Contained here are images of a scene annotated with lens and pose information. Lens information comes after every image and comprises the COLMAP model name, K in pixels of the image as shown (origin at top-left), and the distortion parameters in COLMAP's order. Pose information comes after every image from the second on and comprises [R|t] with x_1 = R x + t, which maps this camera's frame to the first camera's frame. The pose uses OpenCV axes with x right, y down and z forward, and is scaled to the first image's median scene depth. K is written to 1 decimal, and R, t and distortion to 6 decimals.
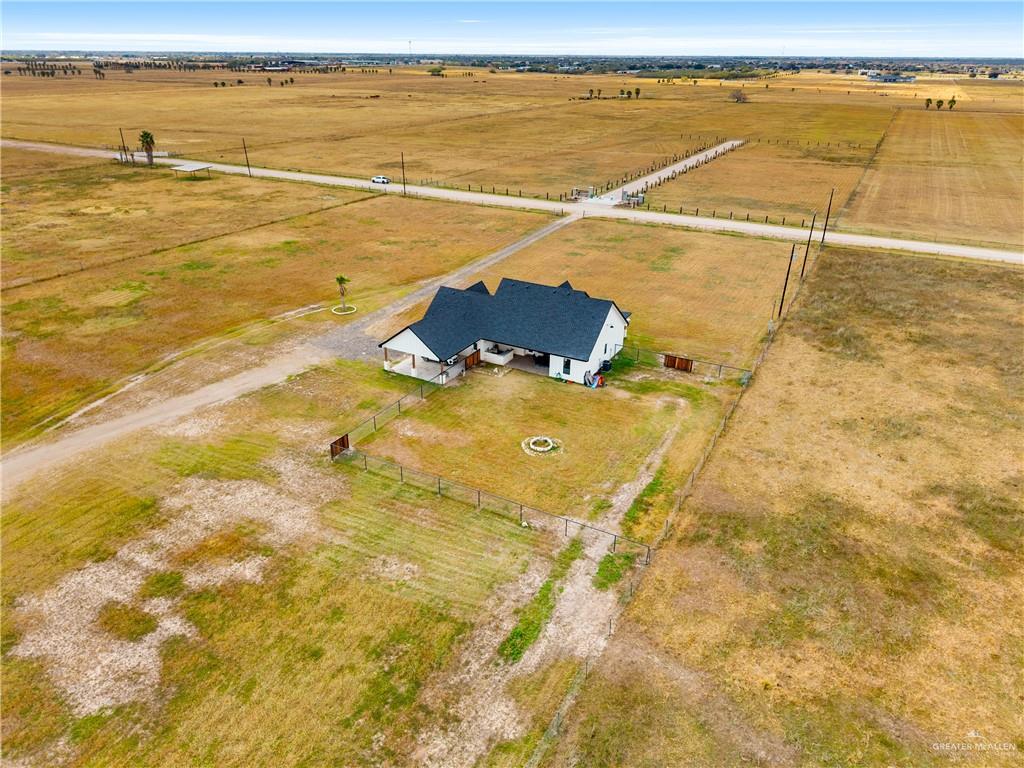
lens RADIAL K [[694.6, 0, 511.4], [0, 694.6, 384.4], [0, 0, 1]] dist [0.027662, -0.000028]
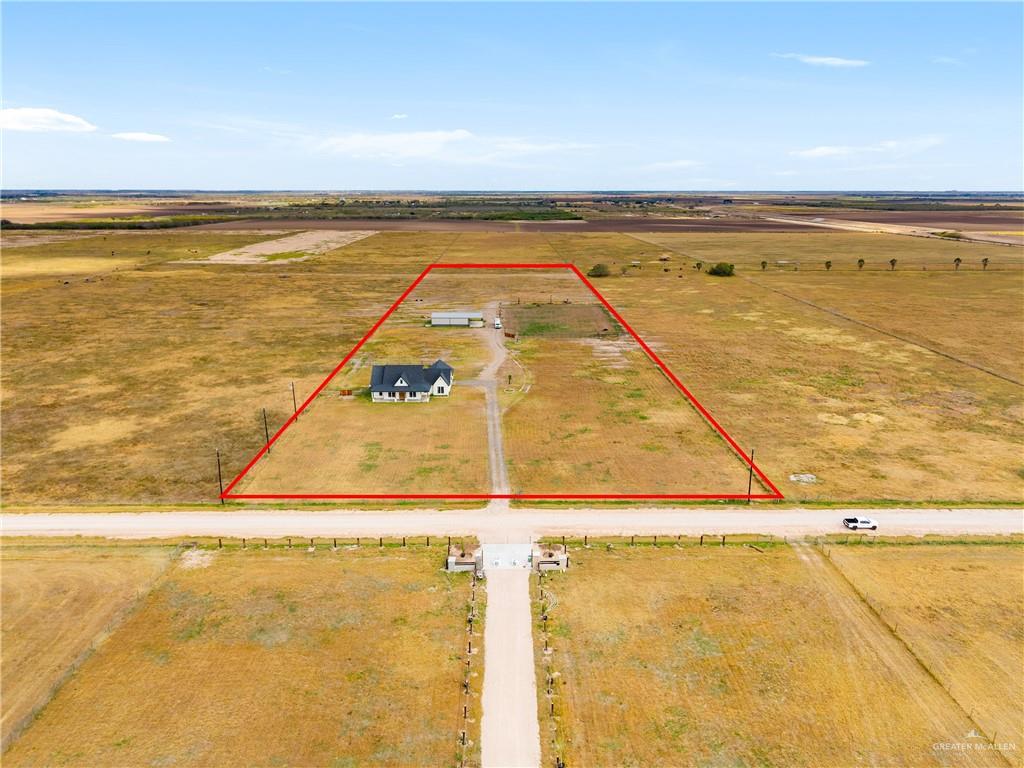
lens RADIAL K [[694.6, 0, 510.1], [0, 694.6, 385.2], [0, 0, 1]] dist [0.027662, -0.000028]
pose [[-0.874690, 0.119452, -0.469733, 0.763024], [-0.217765, 0.768974, 0.601047, -1.426444], [0.433009, 0.628021, -0.646601, 2.434067]]
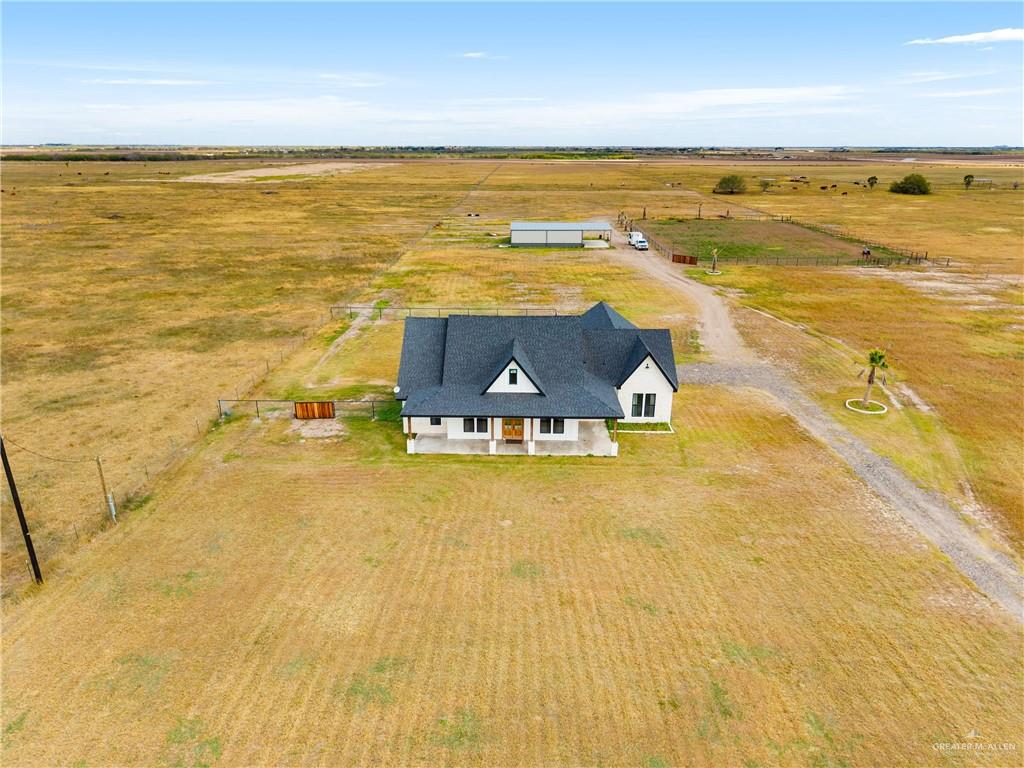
lens RADIAL K [[694.6, 0, 513.1], [0, 694.6, 380.7], [0, 0, 1]] dist [0.027662, -0.000028]
pose [[-0.887779, 0.134835, -0.440076, 0.317734], [-0.208343, 0.734842, 0.645446, -0.477698], [0.410415, 0.664700, -0.624286, 1.297899]]
